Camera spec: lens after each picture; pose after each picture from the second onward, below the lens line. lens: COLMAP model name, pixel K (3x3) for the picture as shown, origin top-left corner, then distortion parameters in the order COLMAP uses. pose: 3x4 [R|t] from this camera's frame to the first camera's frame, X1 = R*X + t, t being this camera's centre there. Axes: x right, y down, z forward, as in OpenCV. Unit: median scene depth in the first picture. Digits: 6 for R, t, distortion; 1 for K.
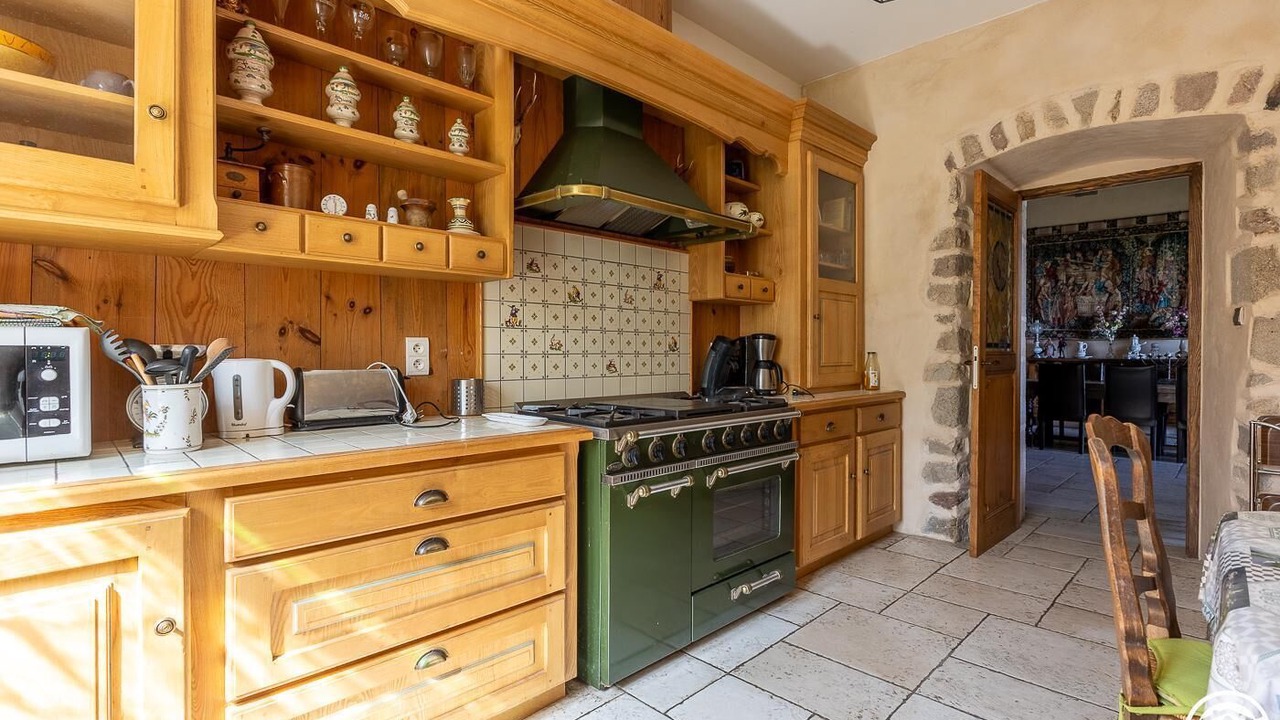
lens RADIAL K [[593.6, 0, 608.0], [0, 593.6, 354.7], [0, 0, 1]] dist [0.003219, 0.000037]
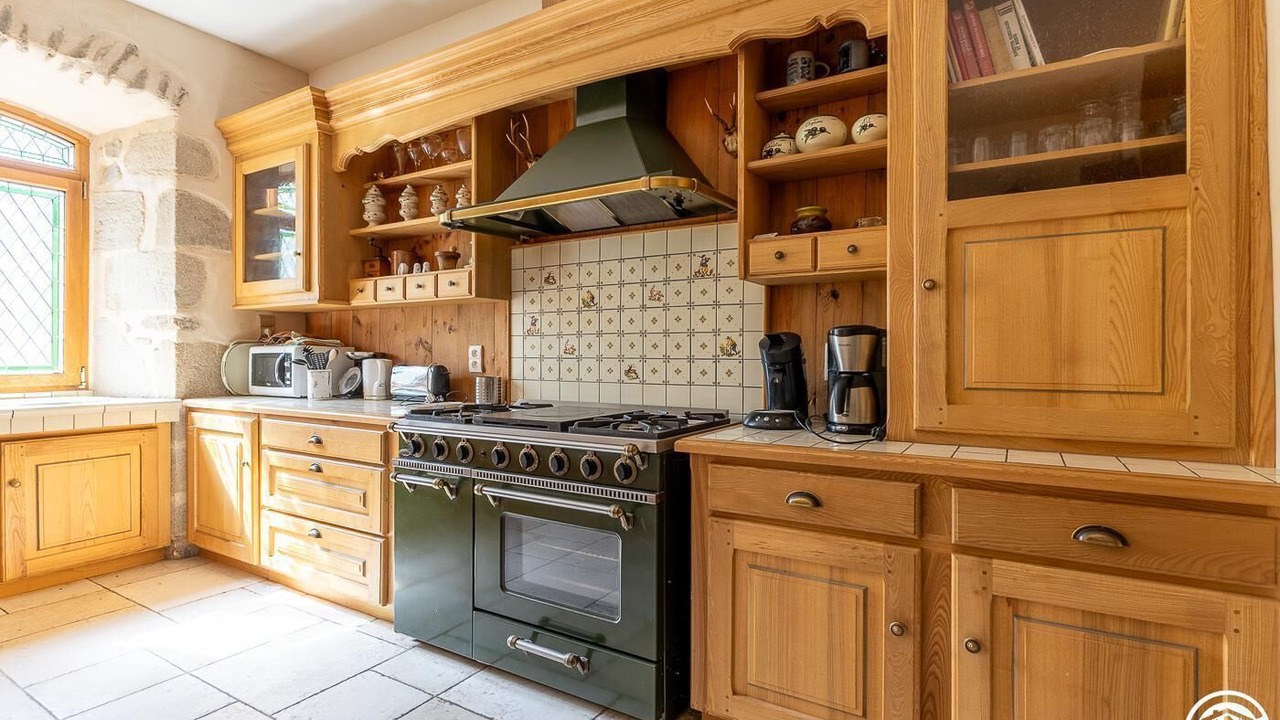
lens RADIAL K [[593.6, 0, 691.4], [0, 593.6, 356.7], [0, 0, 1]] dist [0.003219, 0.000037]
pose [[0.318512, 0.002657, -0.947915, 1.477400], [-0.006914, 0.999976, 0.000480, -0.008471], [0.947894, 0.006401, 0.318523, 1.301583]]
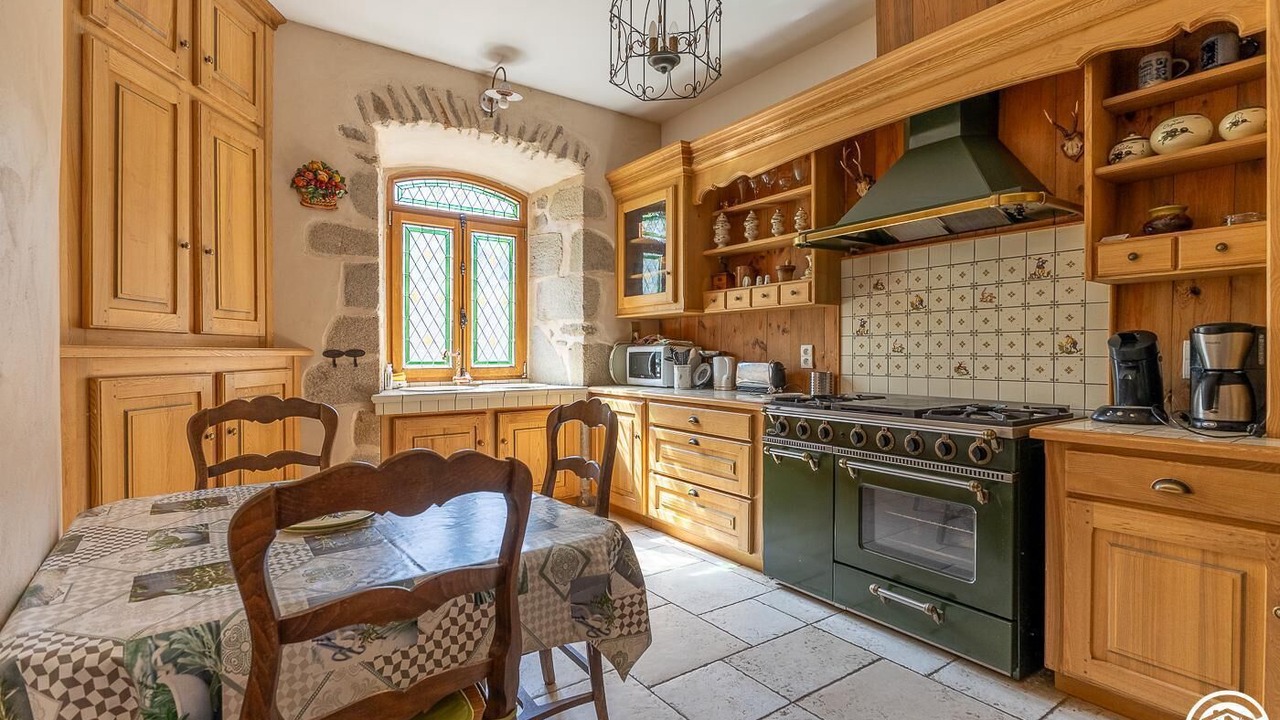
lens RADIAL K [[622.0, 0, 706.6], [0, 622.0, 356.5], [0, 0, 1]] dist [0.004989, -0.003299]
pose [[-0.062771, 0.006139, -0.998009, 1.753093], [-0.005318, 0.999965, 0.006485, -0.008277], [0.998014, 0.005715, -0.062737, 1.046077]]
